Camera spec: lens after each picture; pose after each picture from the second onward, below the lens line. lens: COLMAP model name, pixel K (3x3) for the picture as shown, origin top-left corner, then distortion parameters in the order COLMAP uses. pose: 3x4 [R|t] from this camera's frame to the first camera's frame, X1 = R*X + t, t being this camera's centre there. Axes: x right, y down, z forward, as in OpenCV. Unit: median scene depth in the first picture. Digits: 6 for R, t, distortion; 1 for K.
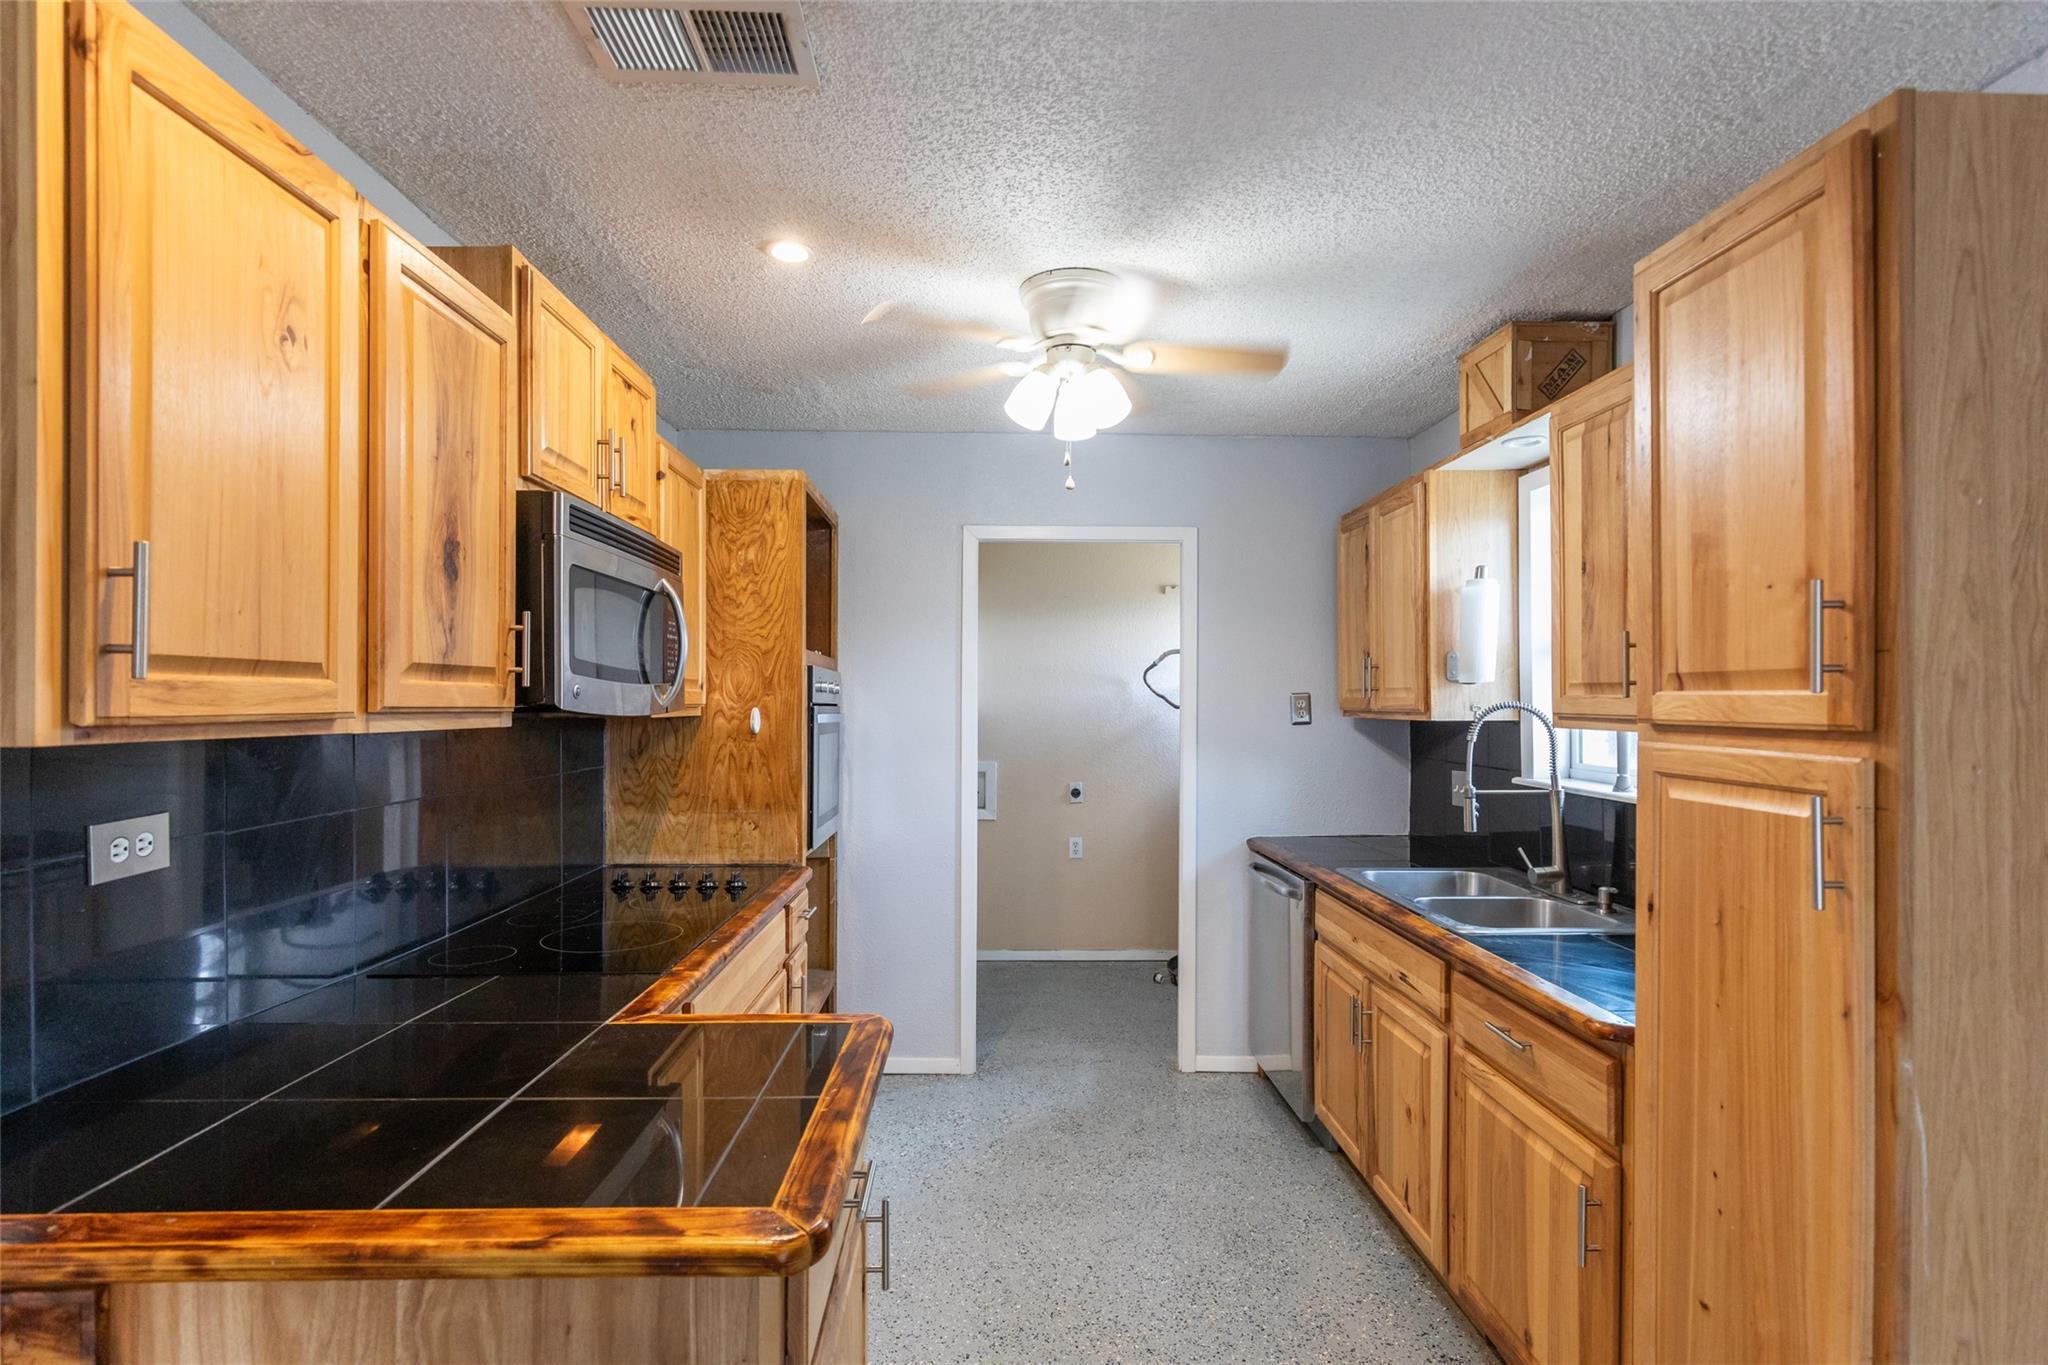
lens RADIAL K [[977.6, 0, 1018.7], [0, 977.6, 696.5], [0, 0, 1]] dist [-0.003053, 0.001020]
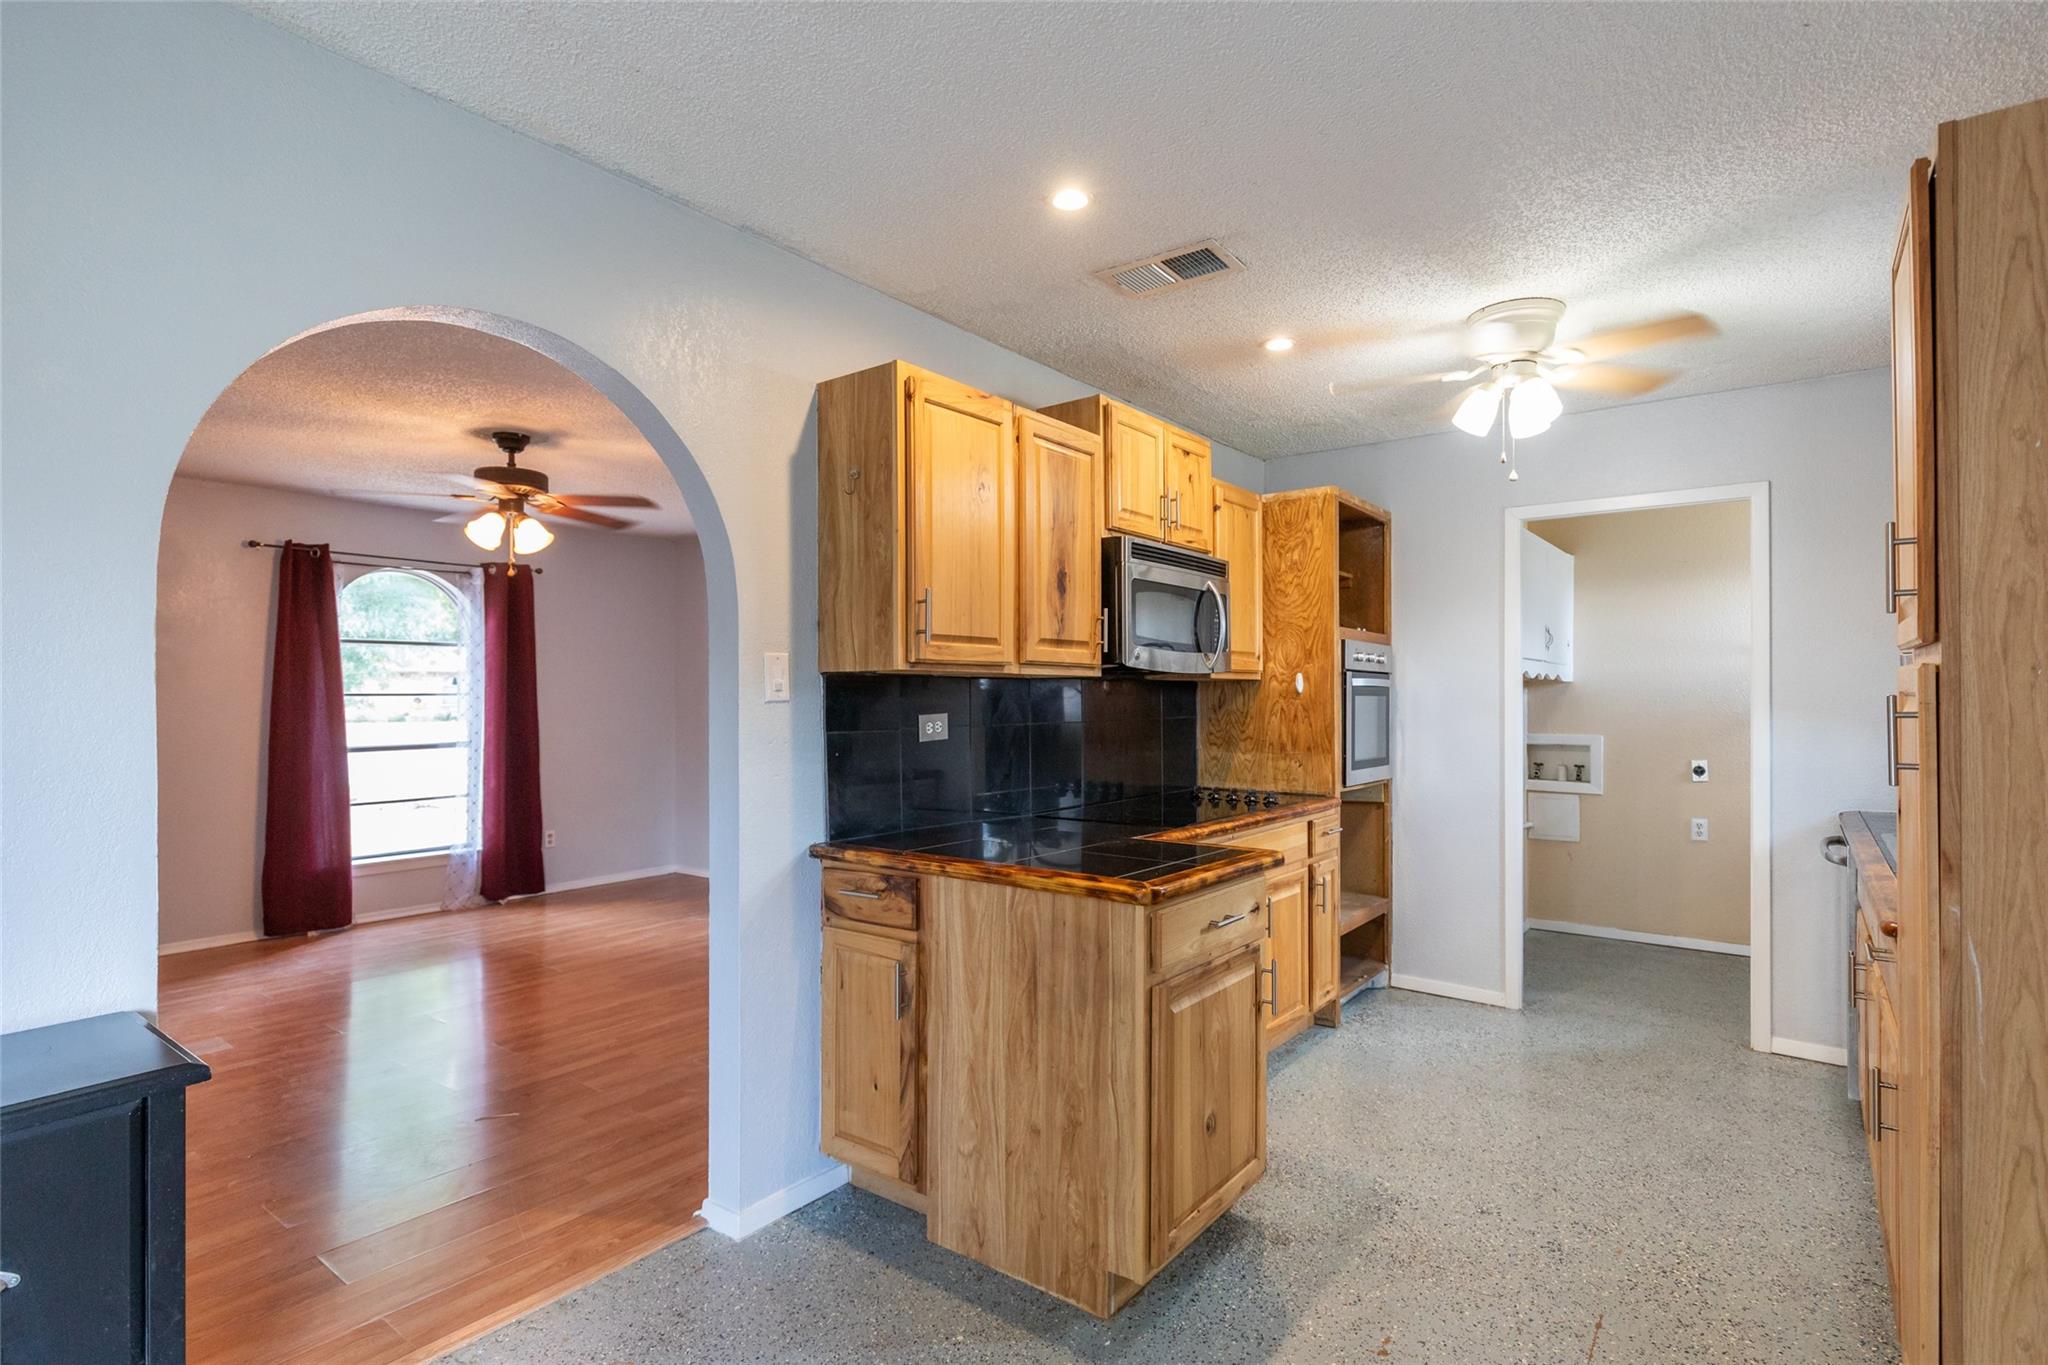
lens RADIAL K [[977.6, 0, 1018.7], [0, 977.6, 696.5], [0, 0, 1]] dist [-0.003053, 0.001020]
pose [[0.773460, -0.000651, -0.633845, 0.461884], [0.006188, 0.999960, 0.006523, 0.054828], [0.633815, -0.008968, 0.773432, -0.421823]]
